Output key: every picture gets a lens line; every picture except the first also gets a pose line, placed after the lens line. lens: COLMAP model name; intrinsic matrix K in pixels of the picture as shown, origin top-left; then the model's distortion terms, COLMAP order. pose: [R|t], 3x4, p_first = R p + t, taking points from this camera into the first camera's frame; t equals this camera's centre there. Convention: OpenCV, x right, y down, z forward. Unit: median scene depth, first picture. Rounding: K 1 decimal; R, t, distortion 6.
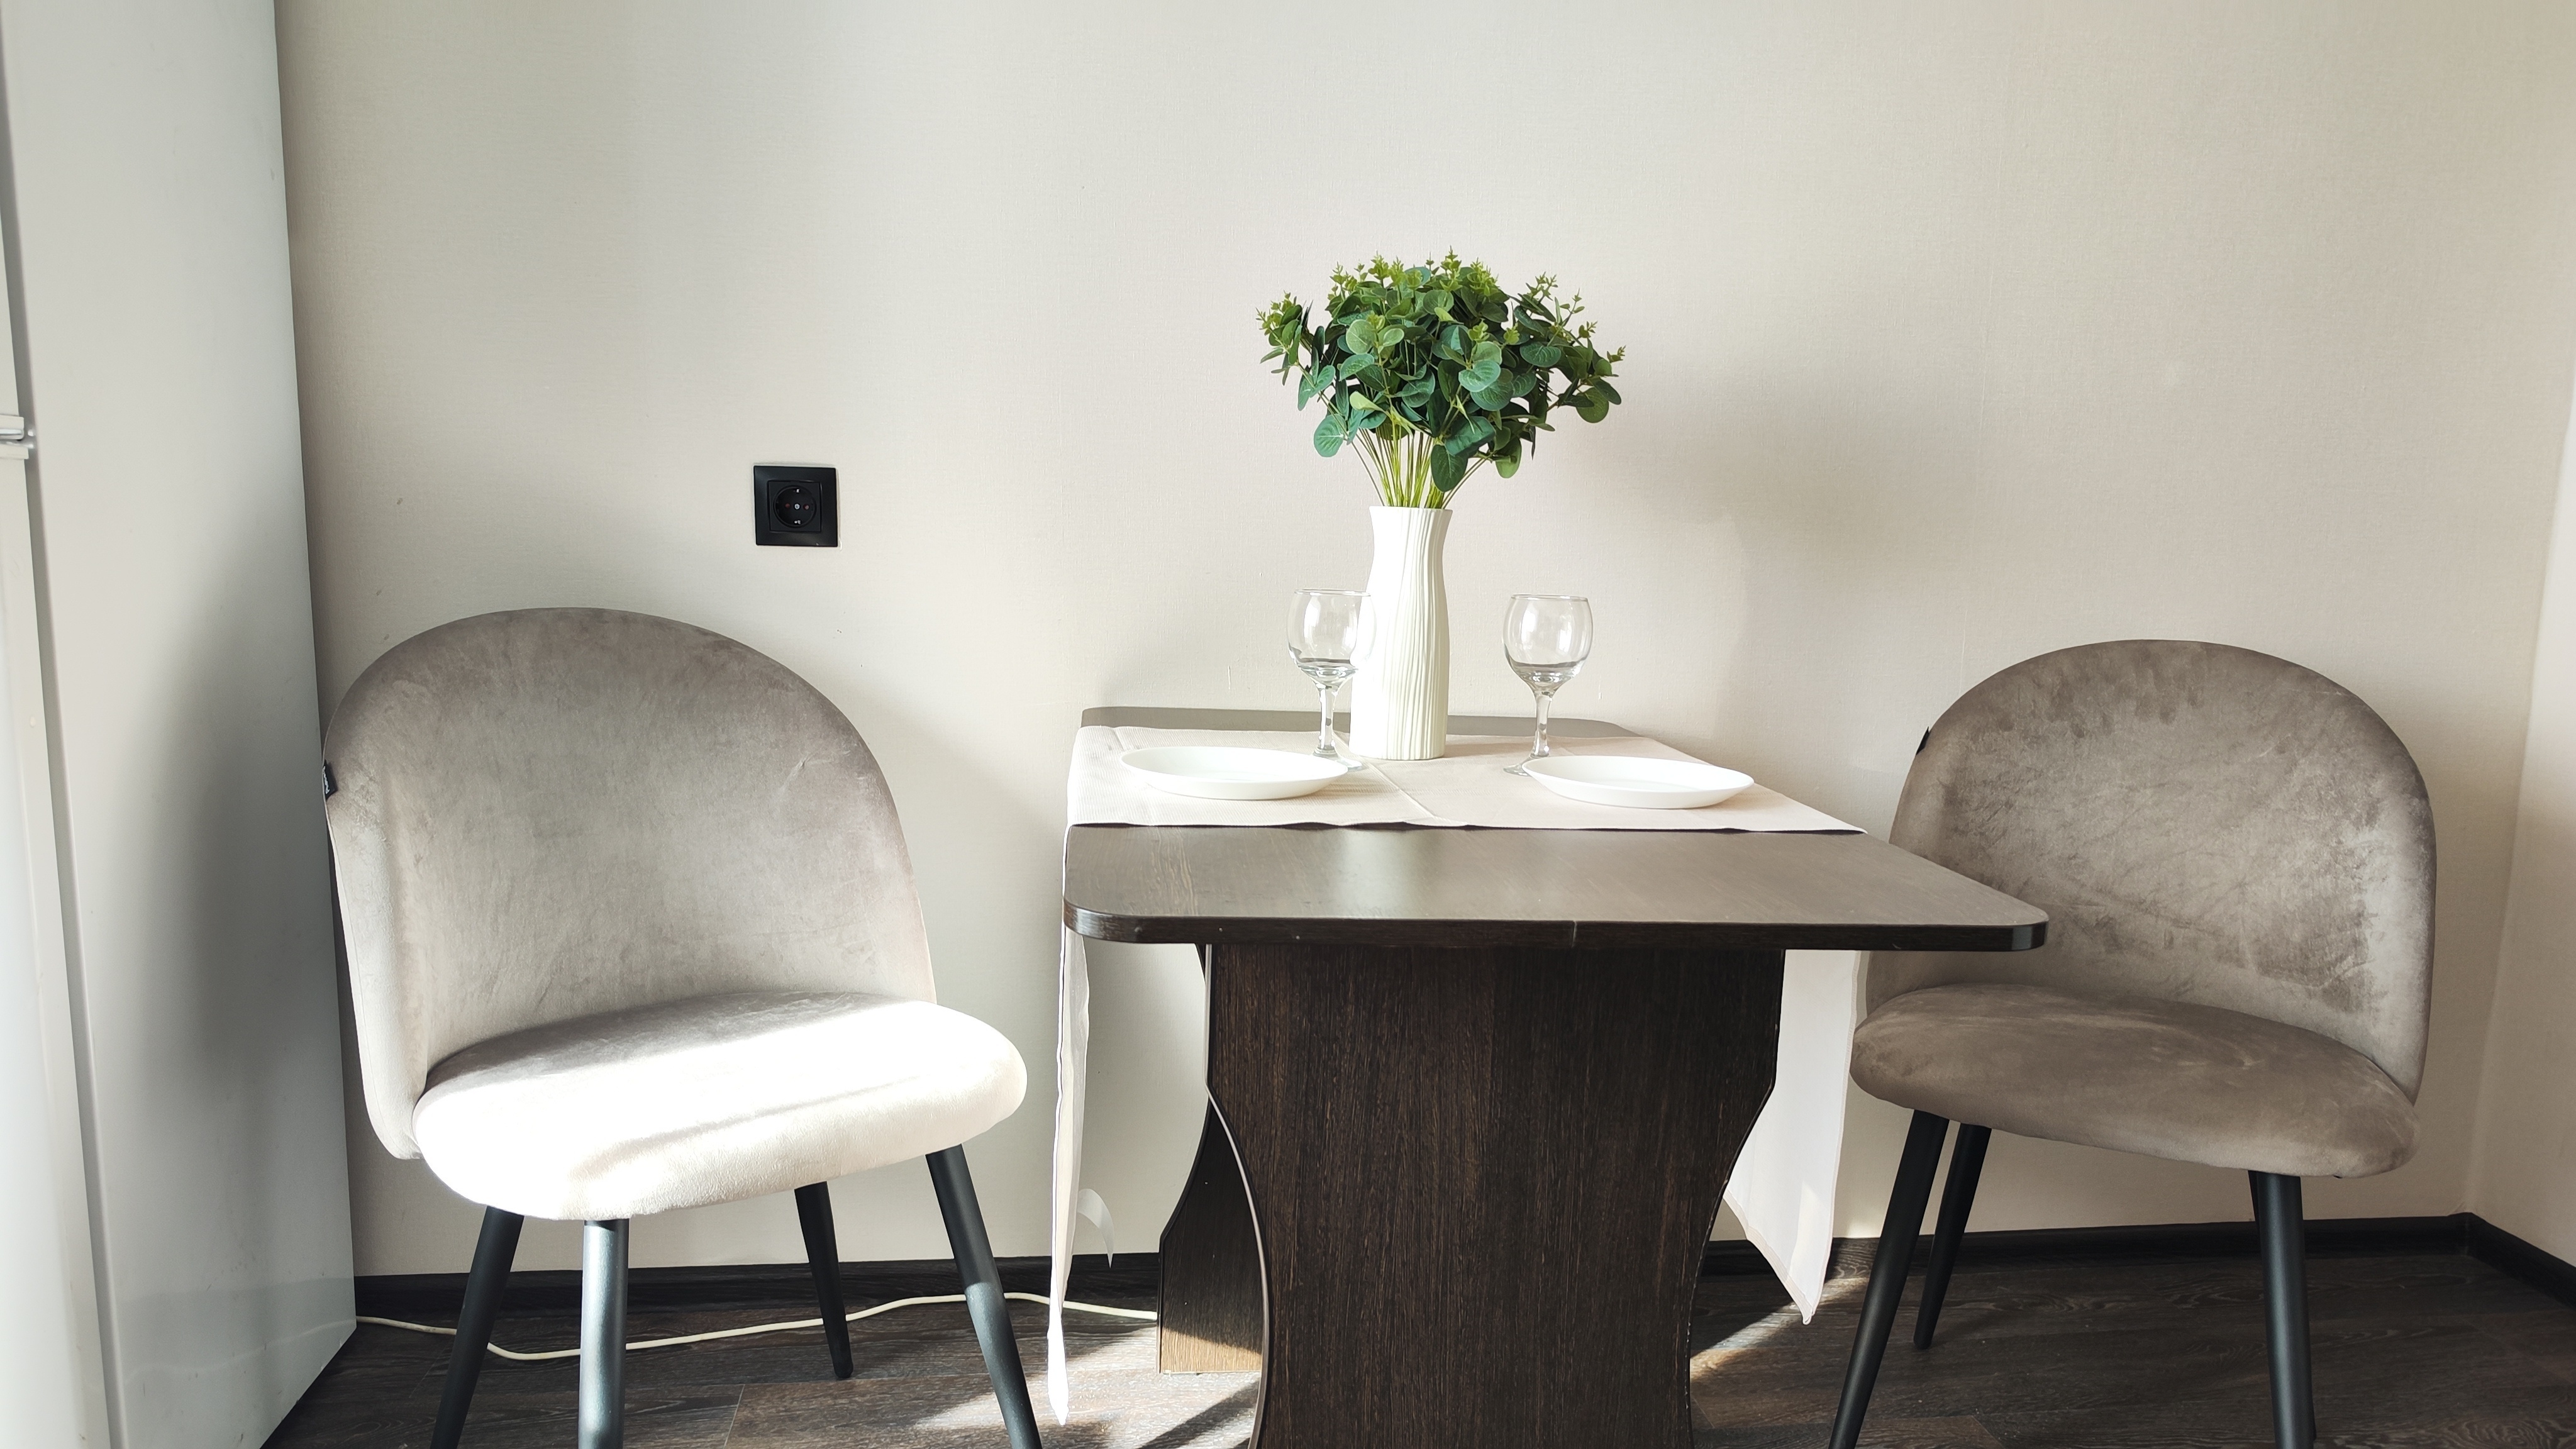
lens RADIAL K [[1709.0, 0, 1288.0], [0, 1709.0, 724.5], [0, 0, 1]] dist [0.011046, 0.000520]
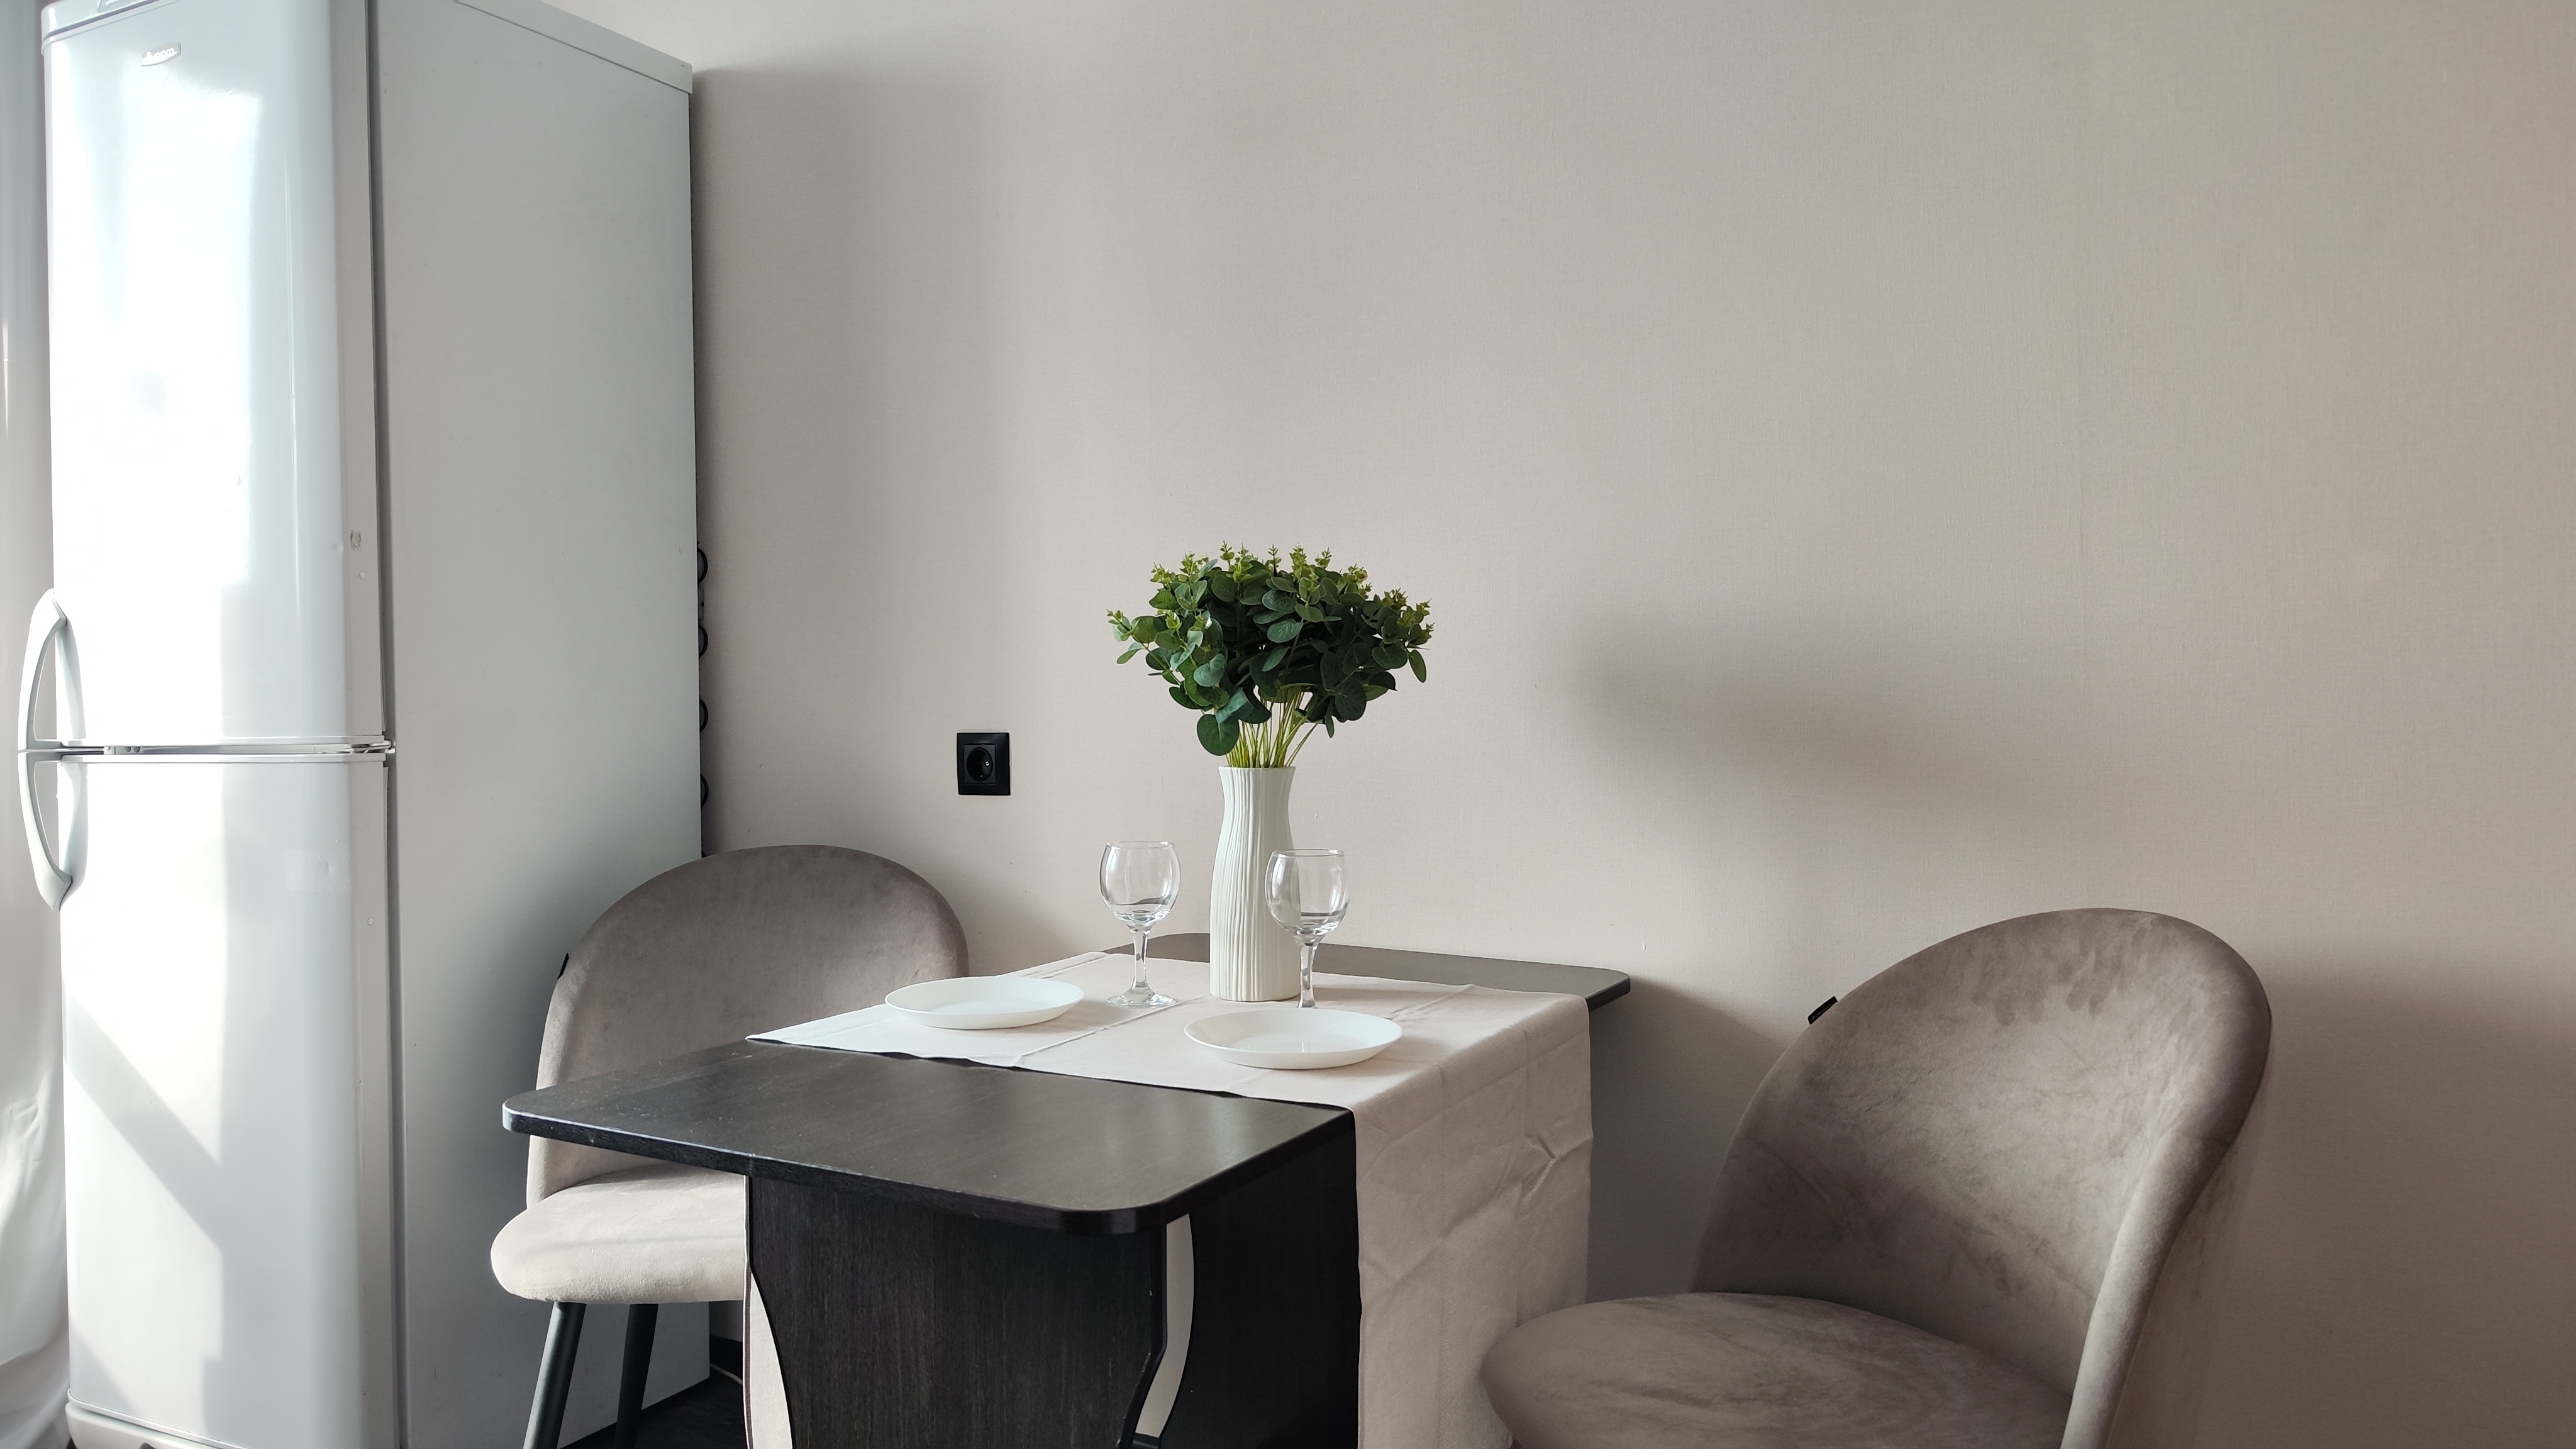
lens RADIAL K [[1627.5, 0, 1288.0], [0, 1627.5, 724.5], [0, 0, 1]] dist [-0.007854, -0.000924]
pose [[0.836353, -0.027825, -0.547485, 0.747823], [-0.037539, 0.993460, -0.107837, -0.049233], [0.546904, 0.110741, 0.829838, 0.169476]]
